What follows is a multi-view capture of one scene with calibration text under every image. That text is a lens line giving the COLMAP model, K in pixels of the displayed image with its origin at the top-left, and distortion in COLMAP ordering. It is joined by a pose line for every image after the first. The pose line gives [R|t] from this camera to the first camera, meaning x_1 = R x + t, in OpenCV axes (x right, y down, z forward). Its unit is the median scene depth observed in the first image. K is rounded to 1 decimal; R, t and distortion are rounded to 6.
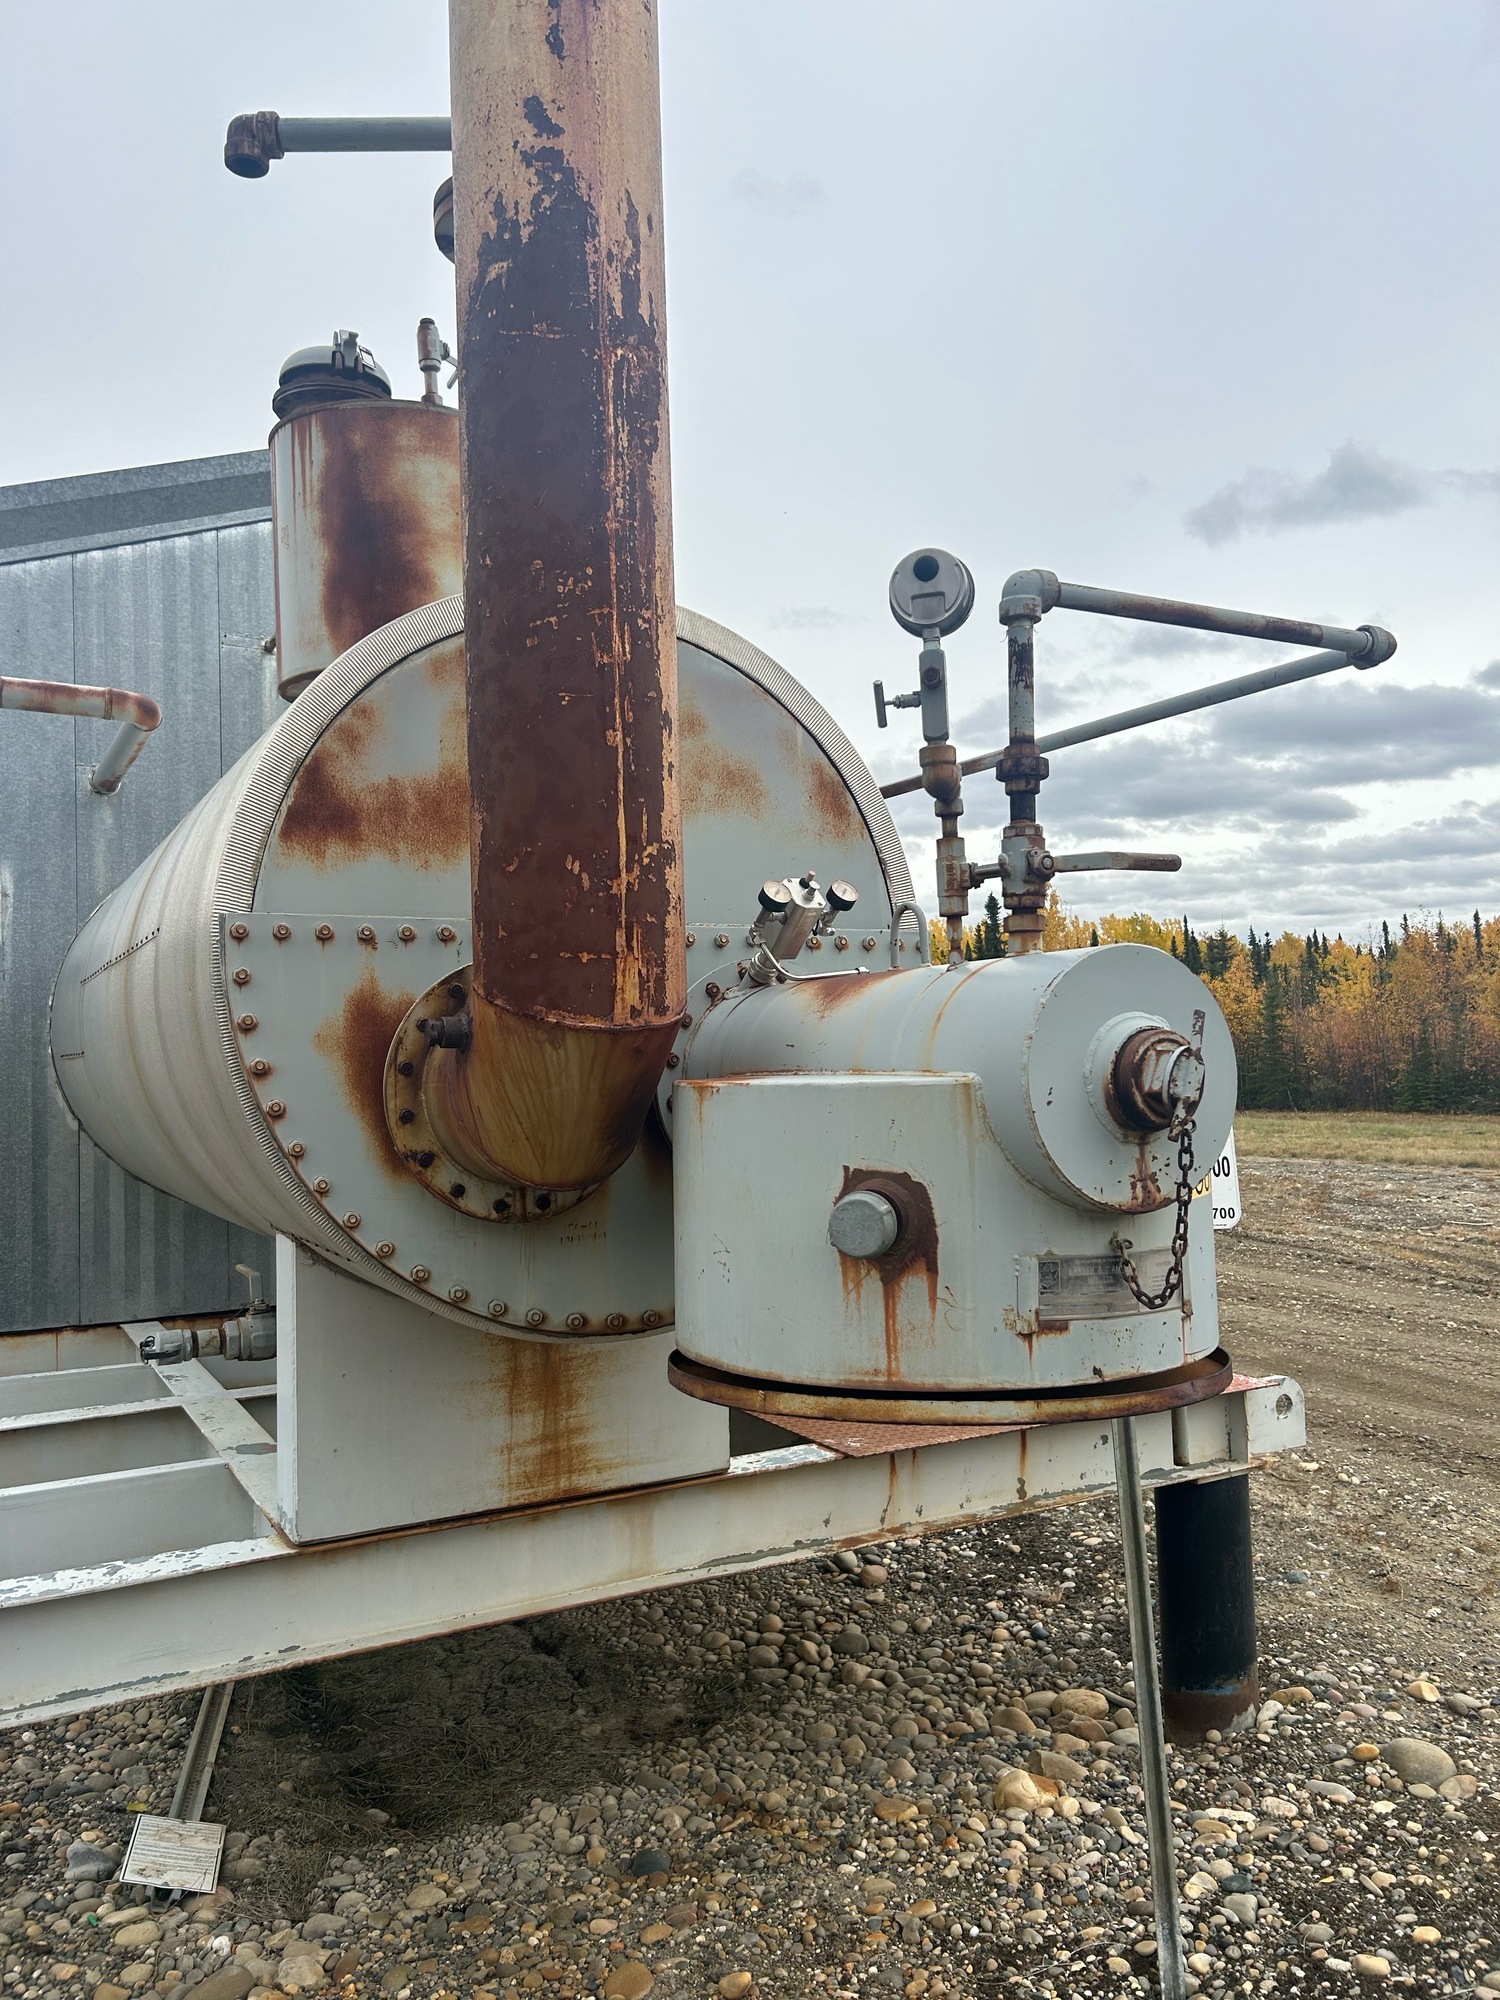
lens RADIAL K [[1529.9, 0, 744.9], [0, 1529.9, 994.6], [0, 0, 1]] dist [0.063876, -0.074199]
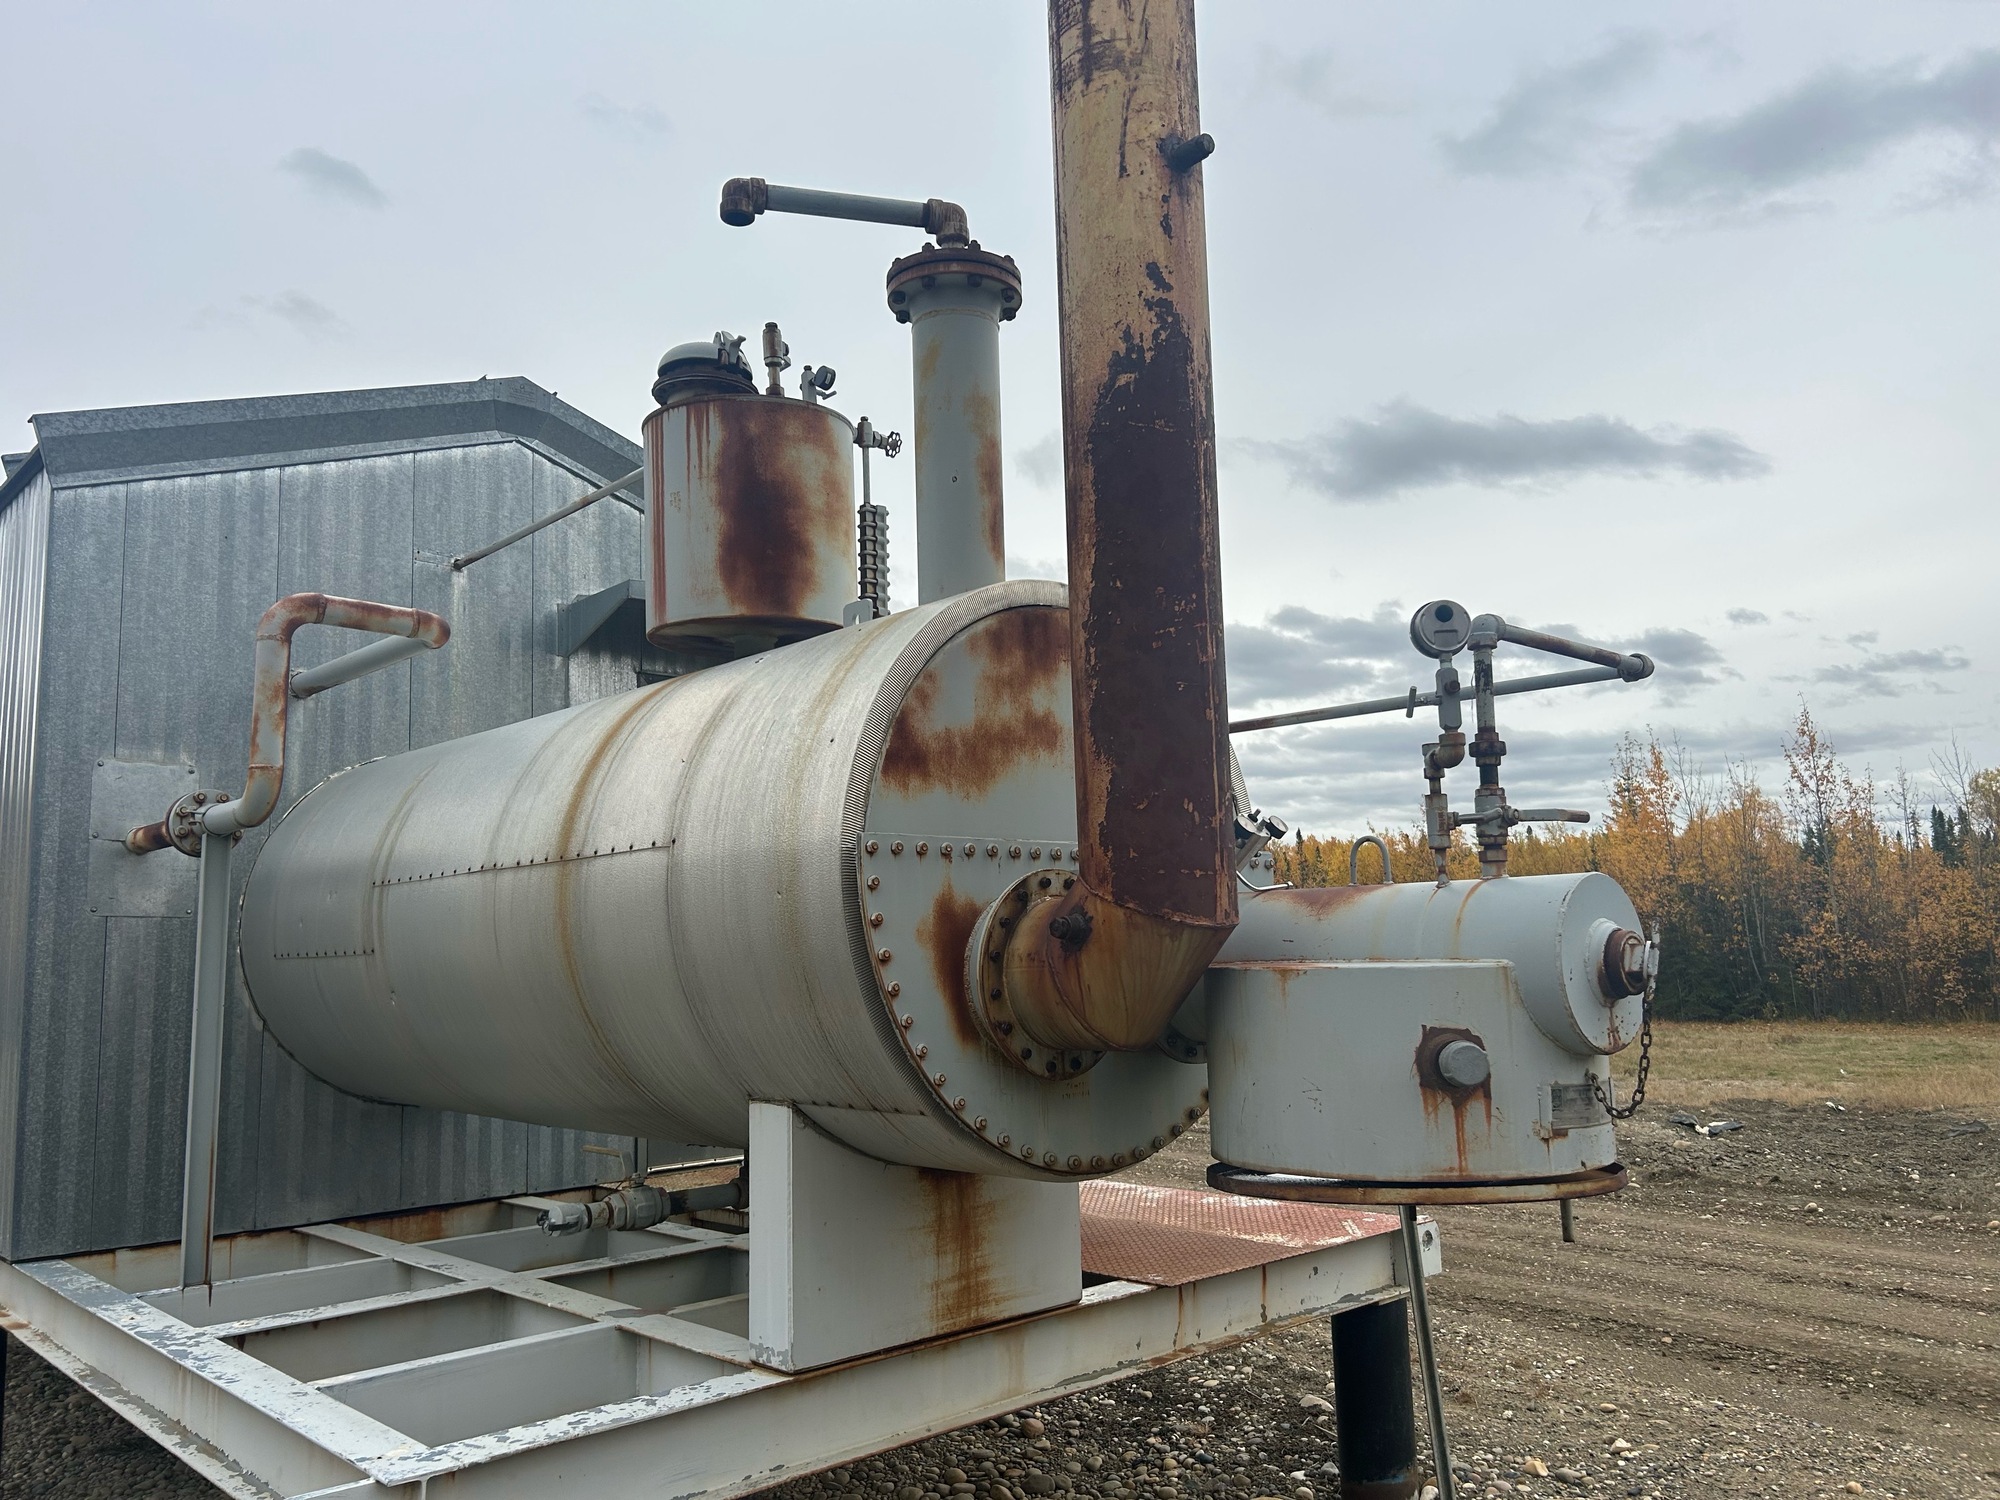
lens RADIAL K [[1529.9, 0, 993.5], [0, 1529.9, 757.2], [0, 0, 1]] dist [0.063876, -0.074199]
pose [[0.967168, 0.033820, 0.251876, -0.426534], [-0.010342, 0.995522, -0.093961, 0.001629], [-0.253926, 0.088271, 0.963187, -0.189298]]
